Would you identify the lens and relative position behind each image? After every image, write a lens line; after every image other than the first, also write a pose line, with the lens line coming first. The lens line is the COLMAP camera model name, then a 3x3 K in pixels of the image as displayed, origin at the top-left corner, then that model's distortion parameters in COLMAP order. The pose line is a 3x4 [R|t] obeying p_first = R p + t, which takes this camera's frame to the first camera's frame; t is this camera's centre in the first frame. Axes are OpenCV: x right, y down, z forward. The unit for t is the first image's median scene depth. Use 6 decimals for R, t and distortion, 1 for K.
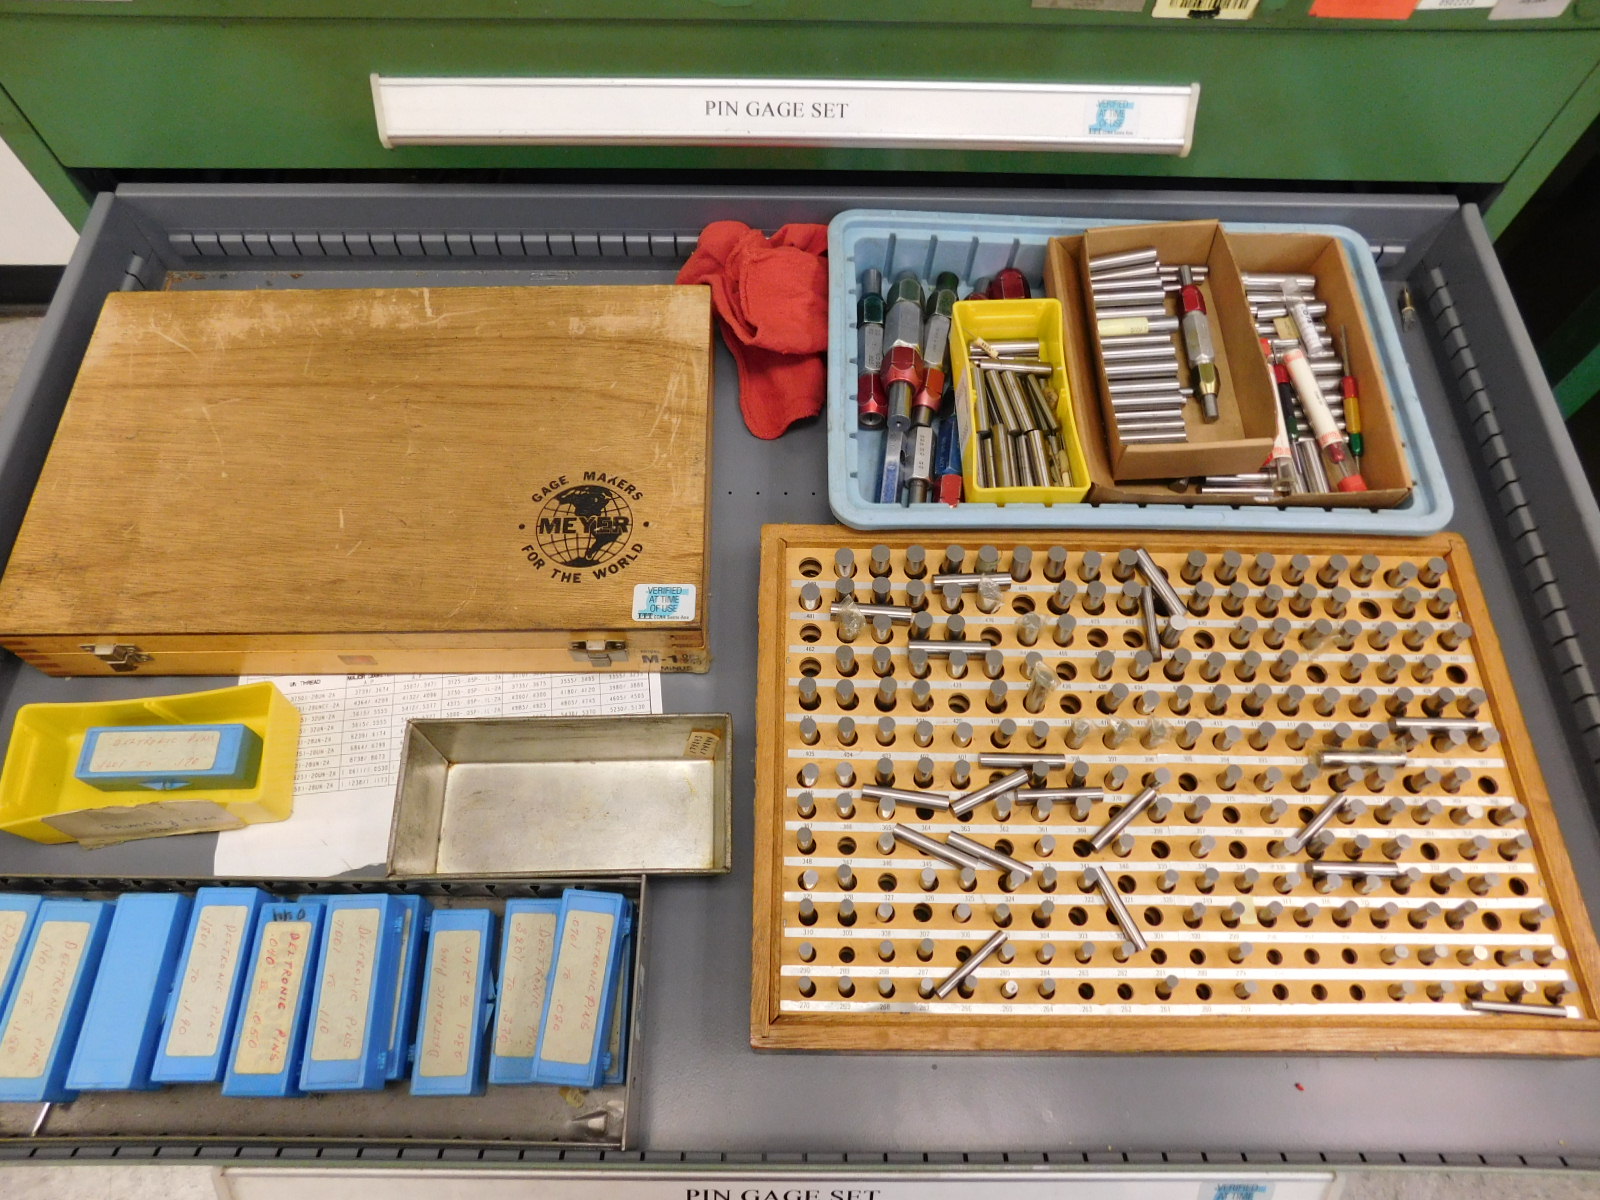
lens RADIAL K [[1056.3, 0, 799.9], [0, 1056.3, 599.9], [0, 0, 1]] dist [-0.011460, 0.000081]
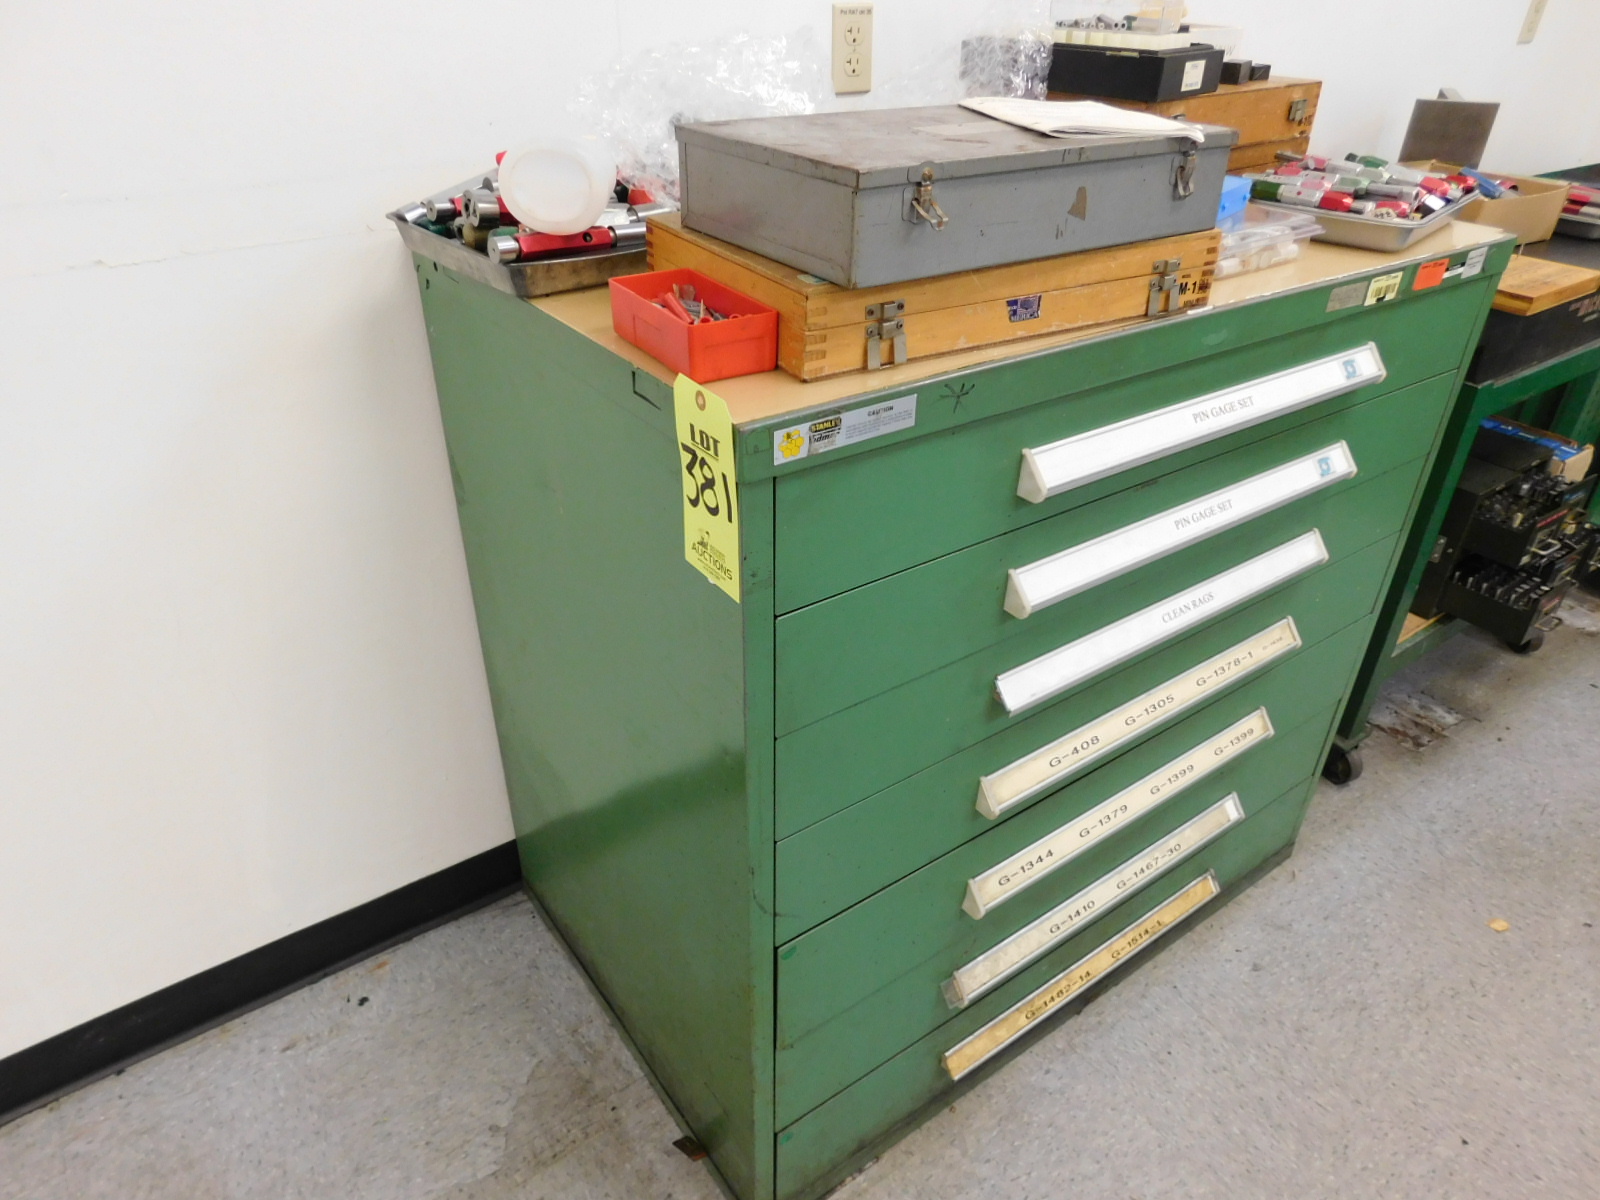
lens RADIAL K [[1056.3, 0, 800.0], [0, 1056.3, 599.7], [0, 0, 1]] dist [-0.011460, 0.000081]
pose [[0.814358, -0.301389, 0.495969, -1.297078], [0.496269, 0.804696, -0.325855, -0.078120], [-0.300895, 0.511497, 0.804881, 0.156598]]
